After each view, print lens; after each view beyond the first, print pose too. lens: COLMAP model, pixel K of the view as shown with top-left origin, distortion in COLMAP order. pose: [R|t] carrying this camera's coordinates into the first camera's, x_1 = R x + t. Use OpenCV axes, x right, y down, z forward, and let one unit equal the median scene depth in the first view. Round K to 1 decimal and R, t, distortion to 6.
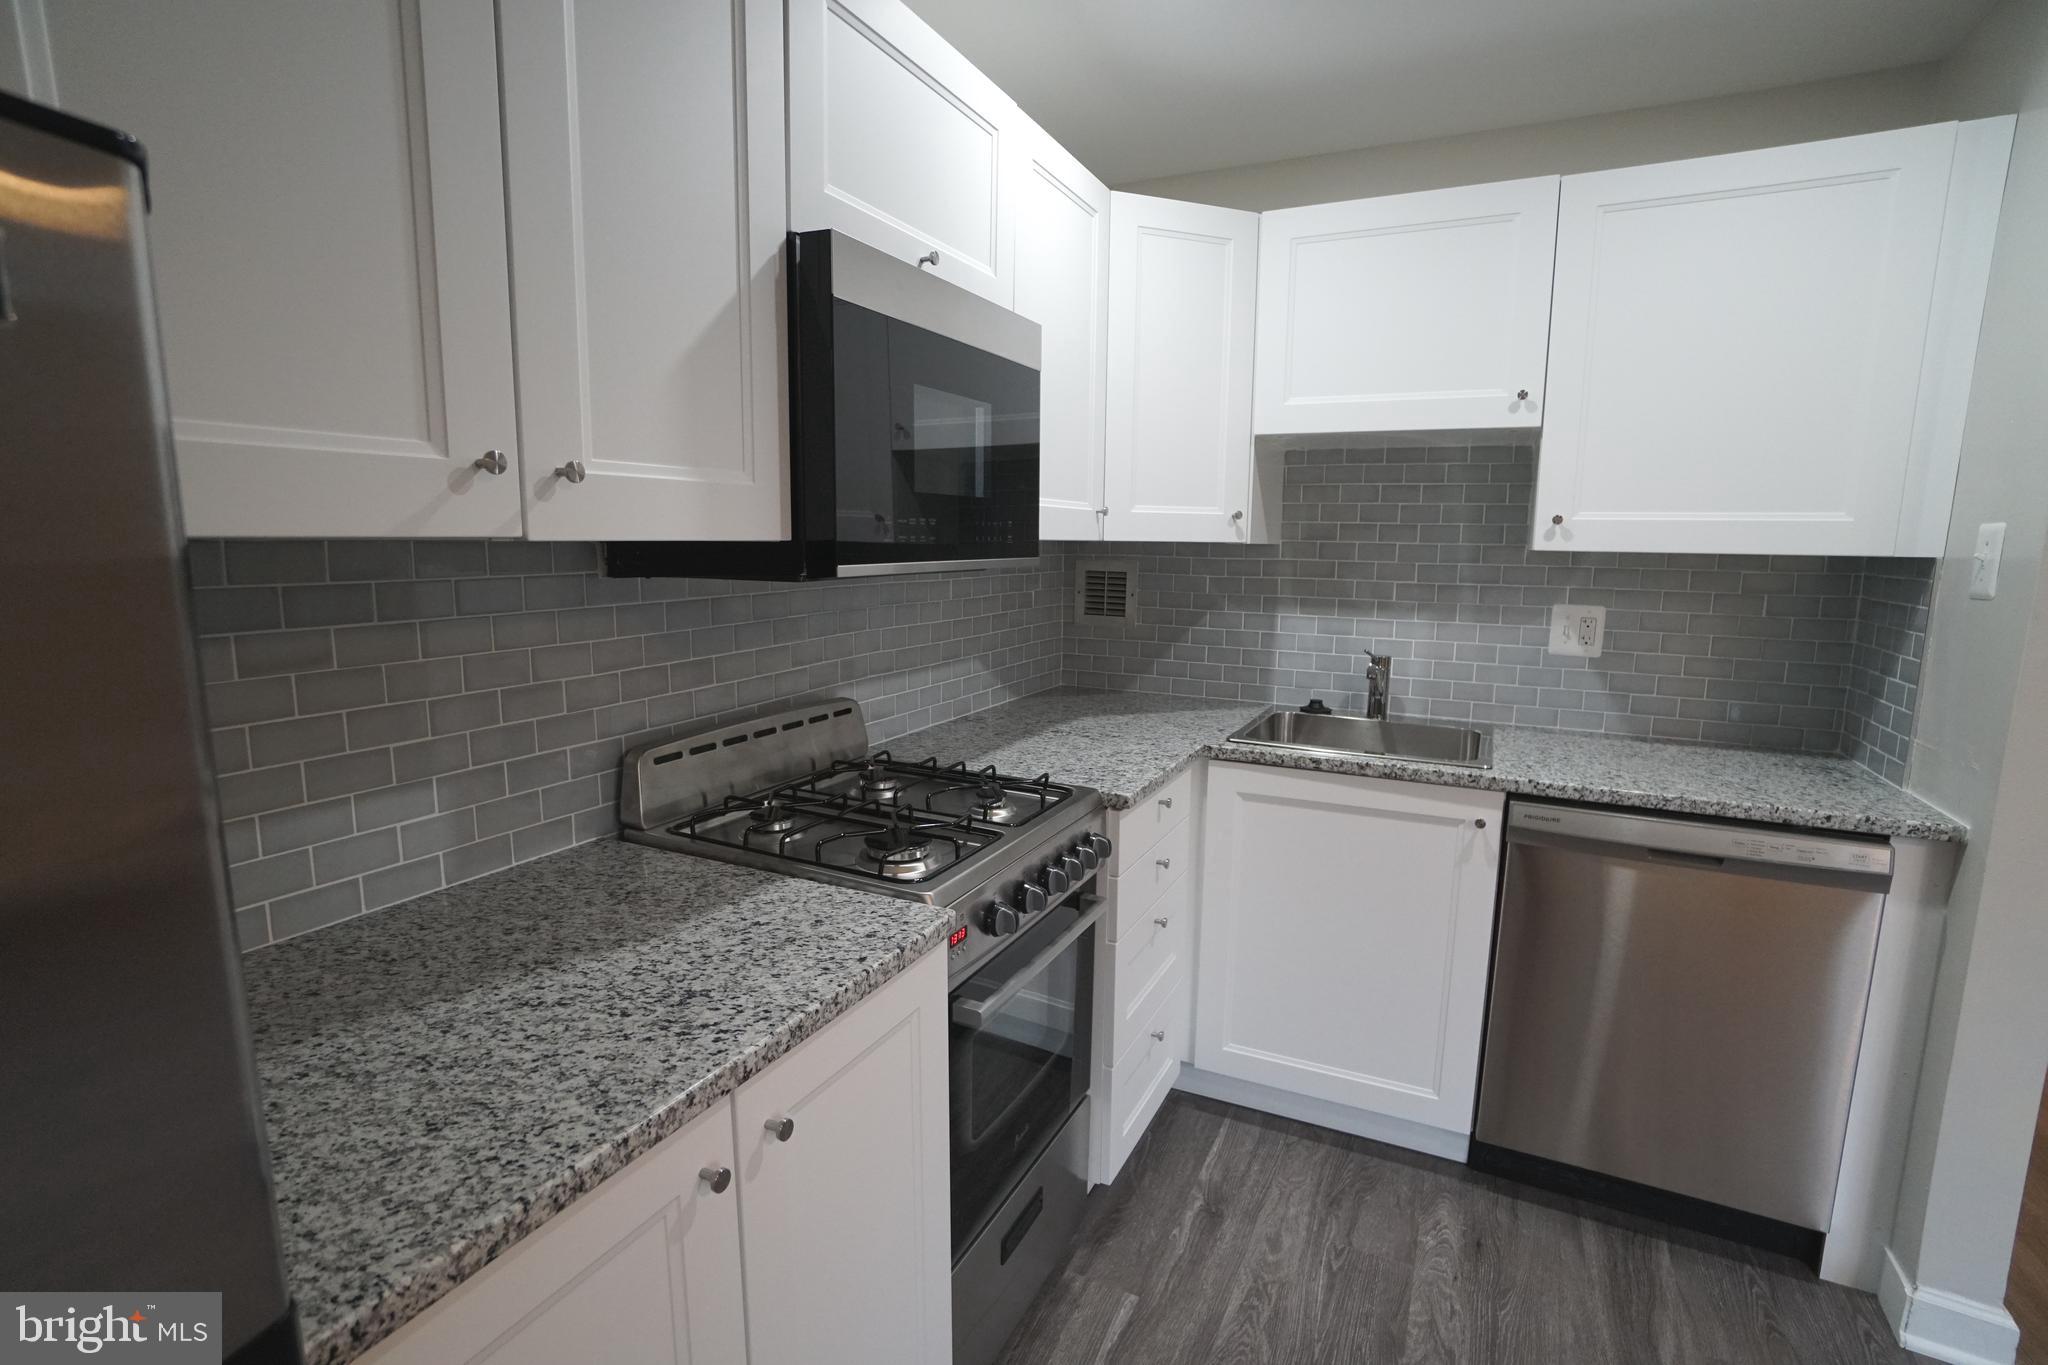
lens RADIAL K [[944.8, 0, 1011.6], [0, 944.8, 681.6], [0, 0, 1]] dist [-0.043935, 0.000546]
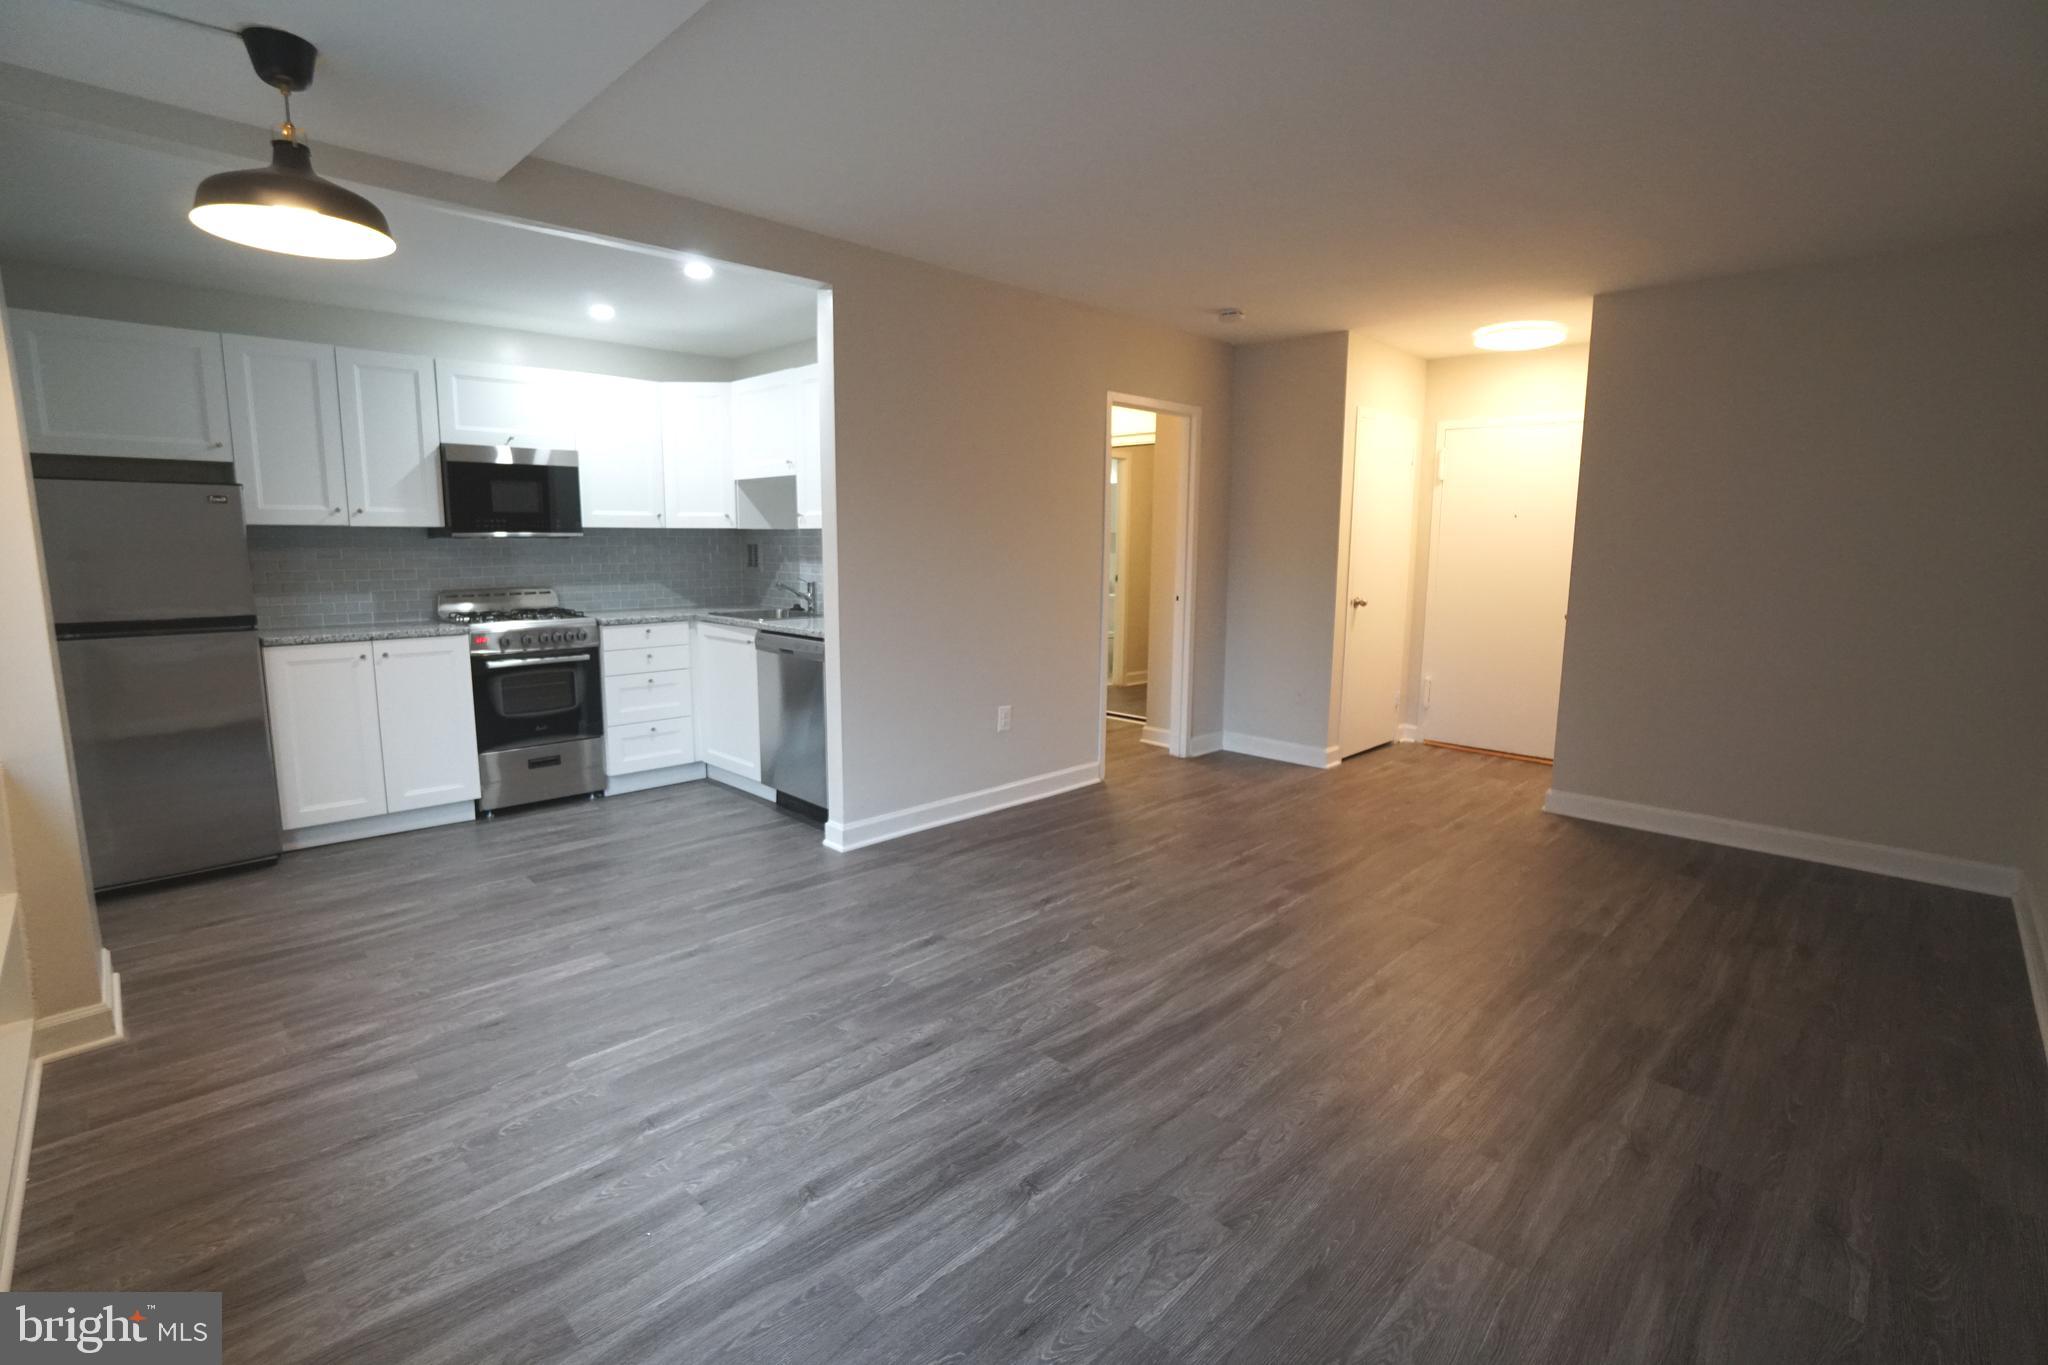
lens RADIAL K [[944.8, 0, 1011.6], [0, 944.8, 681.6], [0, 0, 1]] dist [-0.043935, 0.000546]
pose [[0.949281, 0.043698, -0.311377, 1.969778], [-0.044965, 0.998984, 0.003112, 0.223290], [0.311196, 0.011047, 0.950281, -1.131548]]
